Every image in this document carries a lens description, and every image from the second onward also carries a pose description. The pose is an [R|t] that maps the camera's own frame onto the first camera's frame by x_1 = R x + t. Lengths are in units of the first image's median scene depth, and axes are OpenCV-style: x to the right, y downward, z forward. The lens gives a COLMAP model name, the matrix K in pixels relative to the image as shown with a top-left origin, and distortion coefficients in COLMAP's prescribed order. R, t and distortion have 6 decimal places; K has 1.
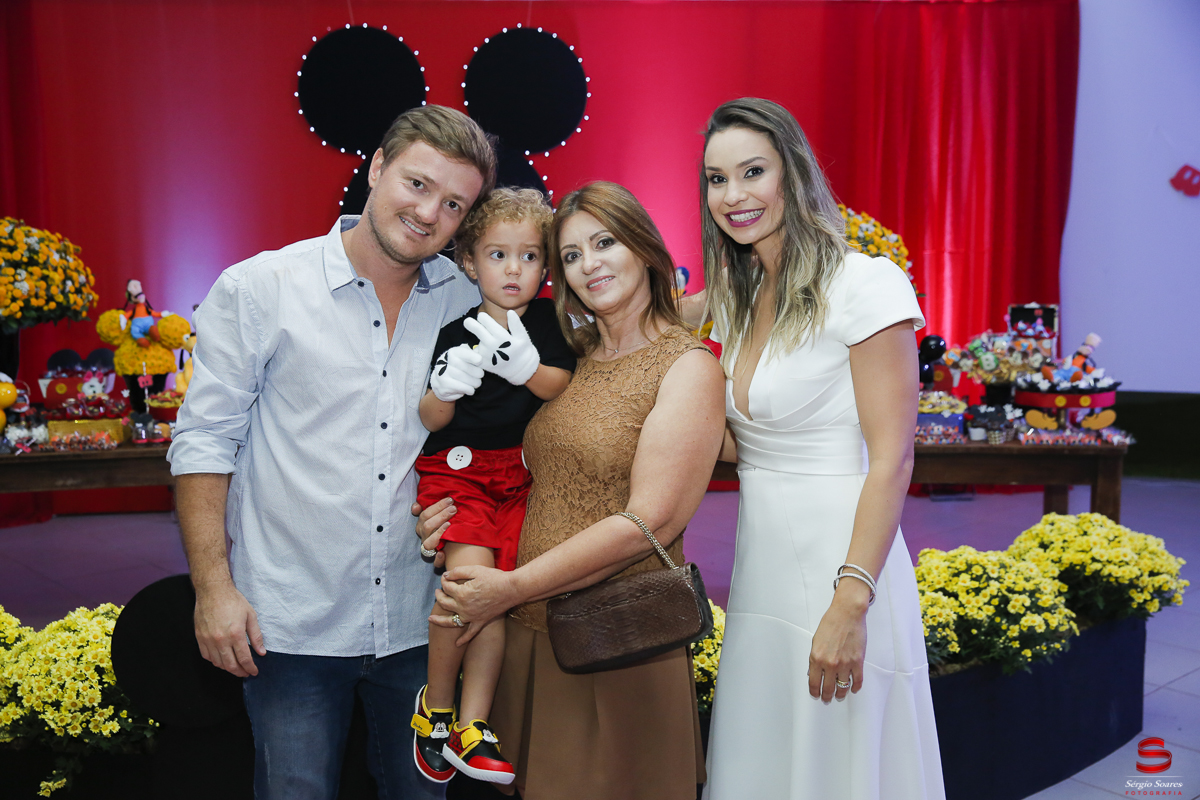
lens RADIAL K [[1285.4, 0, 600.0], [0, 1285.4, 400.0], [0, 0, 1]] dist [0.010141, 0.085968]
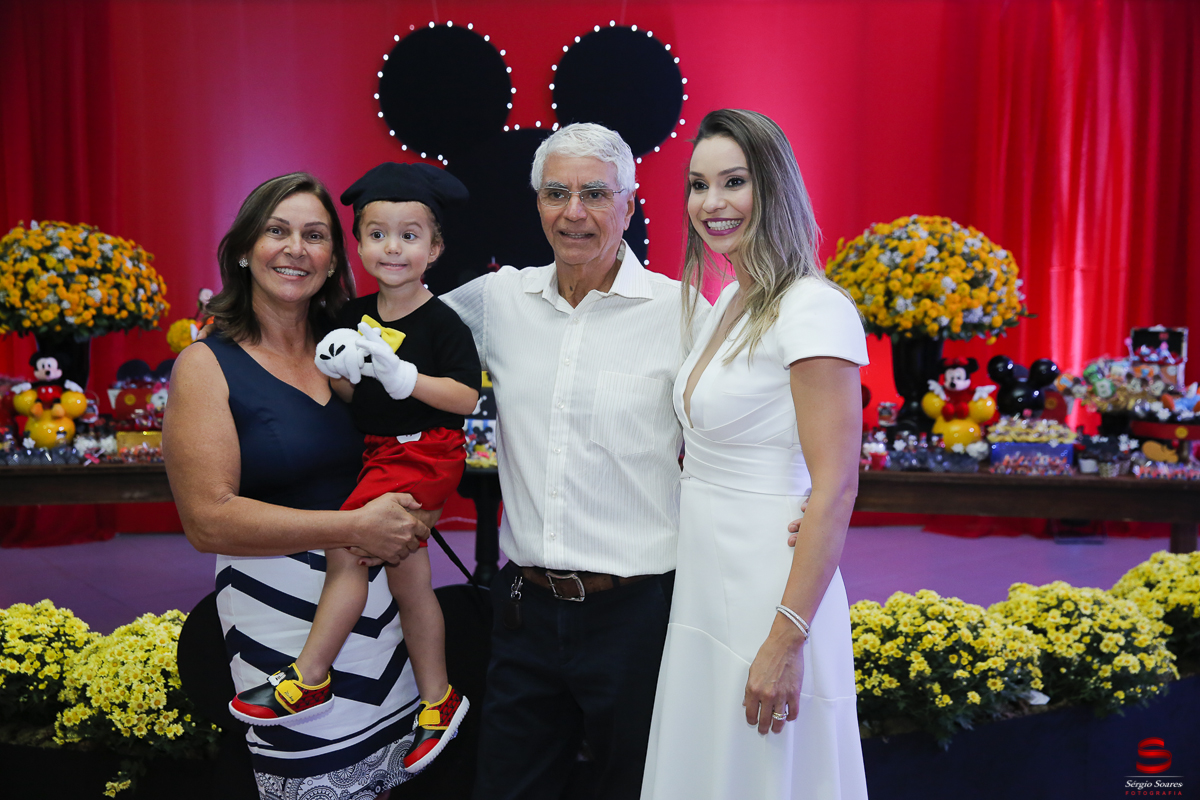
lens RADIAL K [[1432.5, 0, 600.0], [0, 1432.5, 400.0], [0, 0, 1]] dist [0.048962, 0.050843]
pose [[0.996978, 0.018581, -0.075436, 0.019543], [-0.020098, 0.999610, -0.019399, 0.006074], [0.075046, 0.020857, 0.996962, -0.062130]]
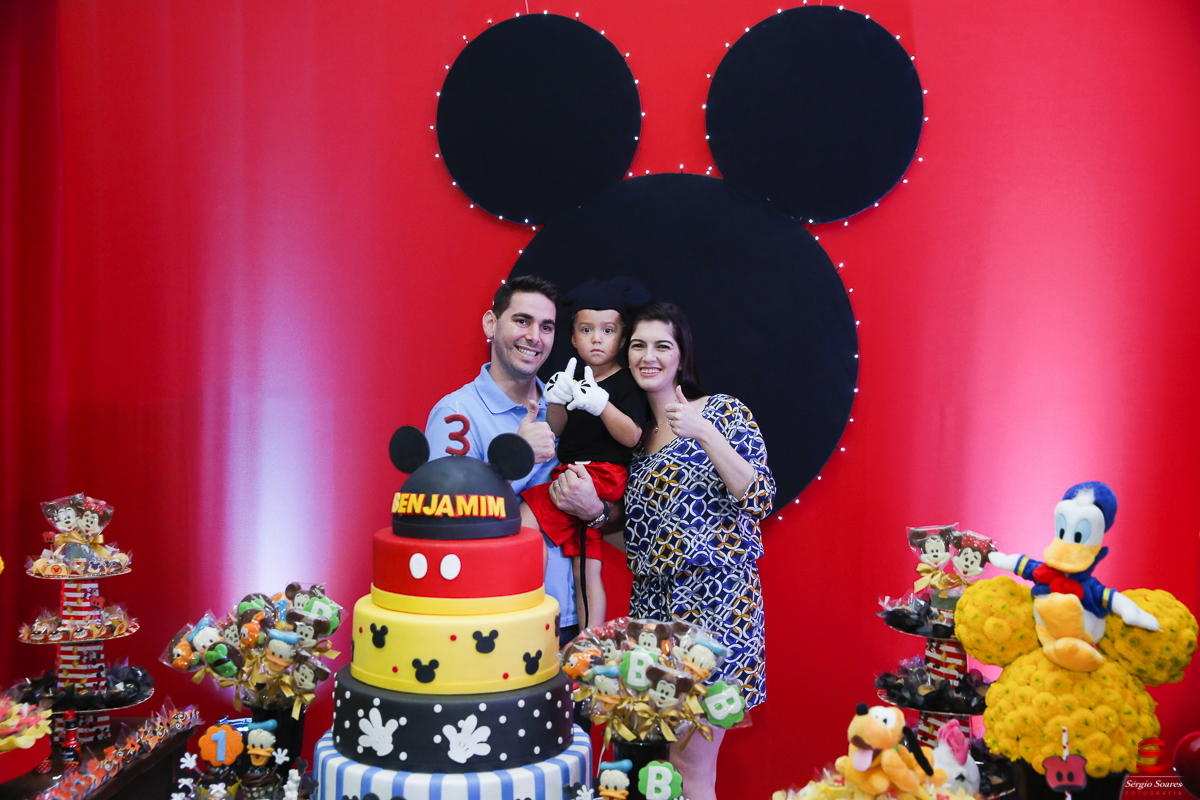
lens RADIAL K [[1369.1, 0, 600.0], [0, 1369.1, 400.0], [0, 0, 1]] dist [0.010429, 0.136263]
pose [[0.960558, 0.032864, -0.276132, 0.037809], [-0.055924, 0.995534, -0.076055, -0.096699], [0.272400, 0.088497, 0.958106, 0.624201]]
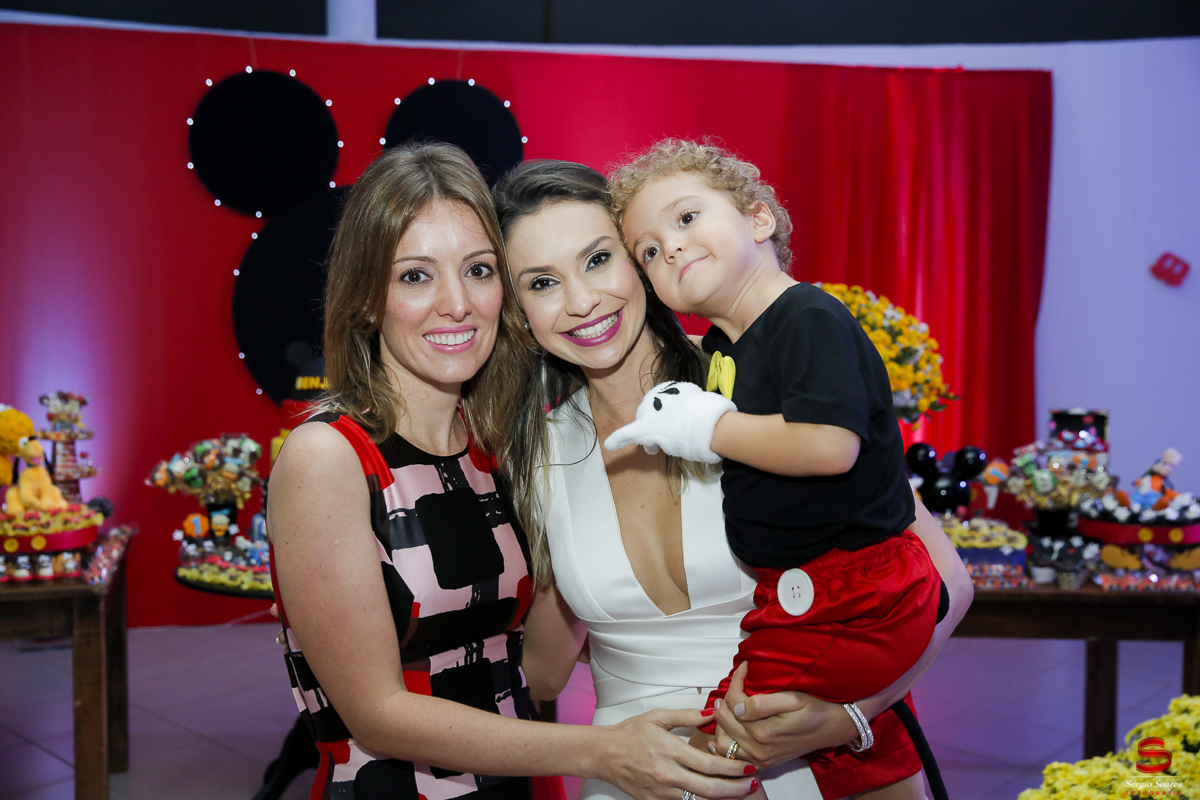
lens RADIAL K [[1253.1, 0, 600.0], [0, 1253.1, 400.0], [0, 0, 1]] dist [0.019772, 0.037831]
pose [[0.996116, 0.013288, 0.087041, -0.049280], [-0.008226, 0.998268, -0.058253, -0.033668], [-0.087664, 0.057311, 0.994500, 0.237784]]
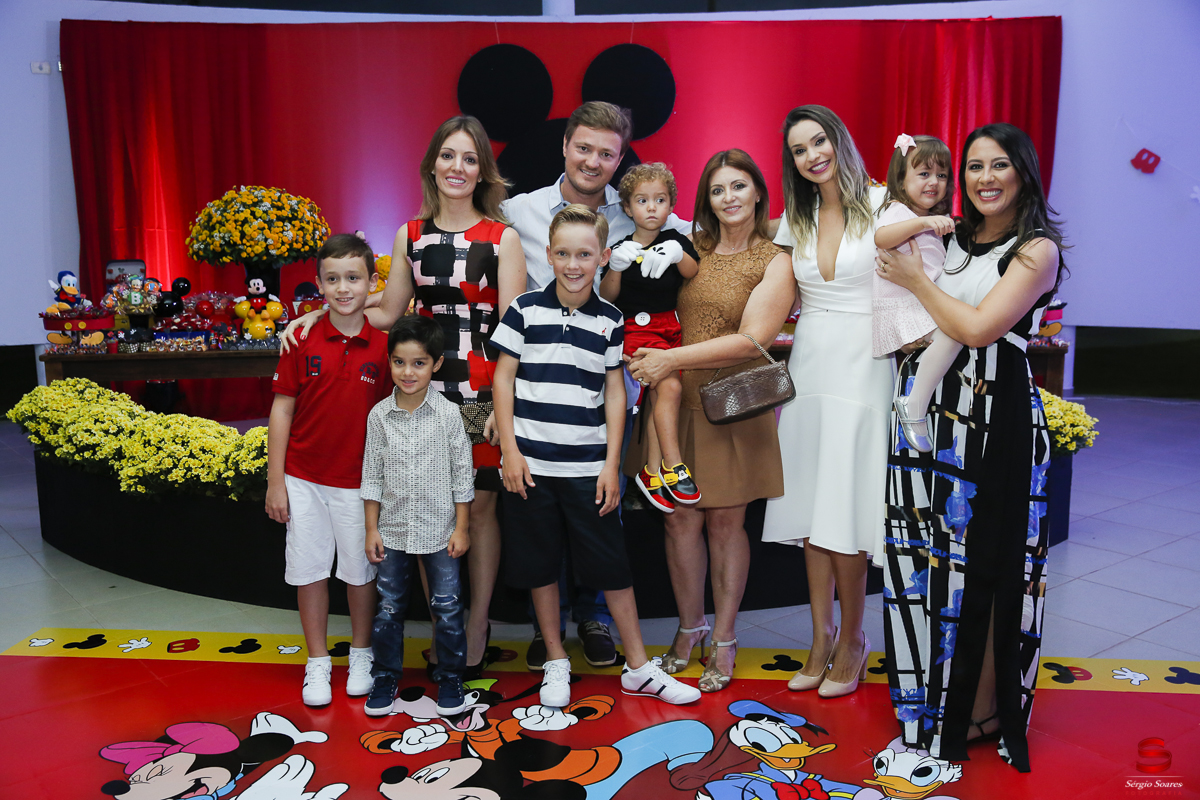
lens RADIAL K [[1134.1, 0, 600.0], [0, 1134.1, 400.0], [0, 0, 1]] dist [-0.065289, 0.221664]
pose [[0.998594, 0.009129, -0.052220, -0.034780], [-0.007370, 0.999402, 0.033778, 0.052574], [0.052497, -0.033346, 0.998064, -0.247625]]
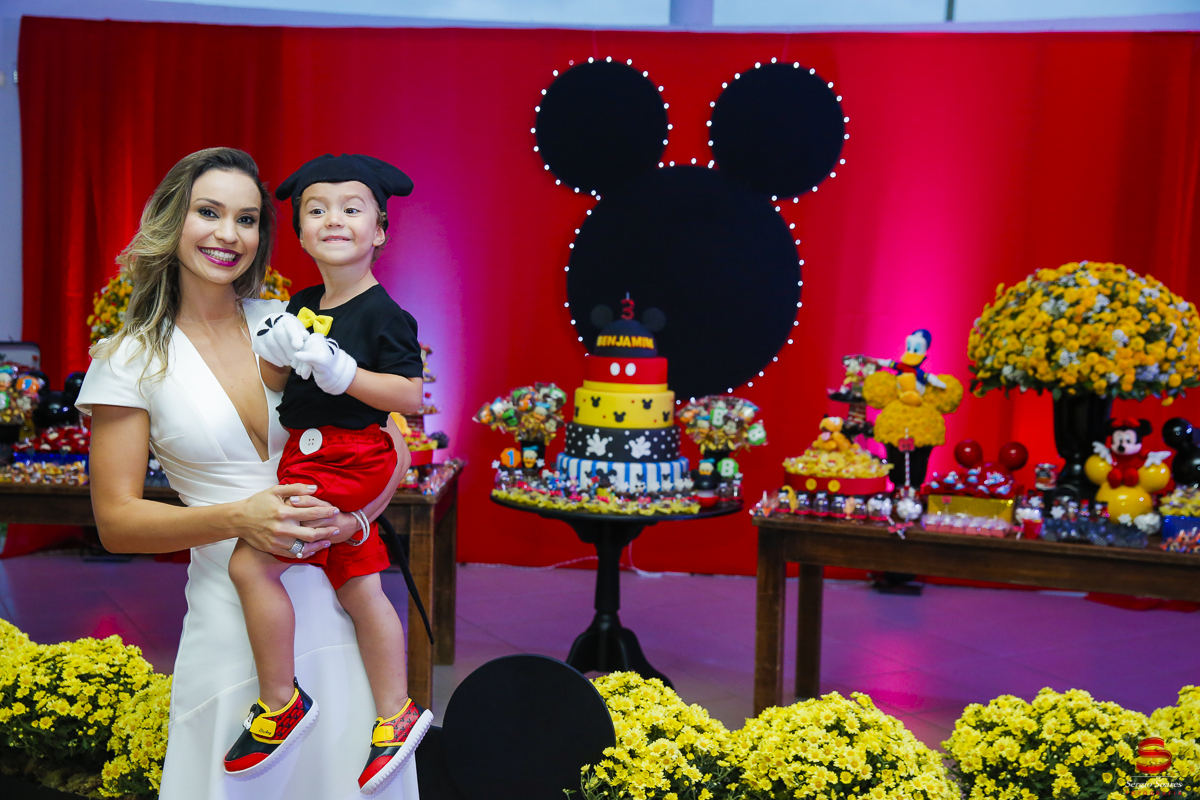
lens RADIAL K [[1369.1, 0, 600.0], [0, 1369.1, 400.0], [0, 0, 1]] dist [0.010429, 0.136263]
pose [[0.977958, 0.057417, -0.200752, 0.041531], [-0.066638, 0.996996, -0.039474, -0.003910], [0.197882, 0.051982, 0.978847, 0.047480]]
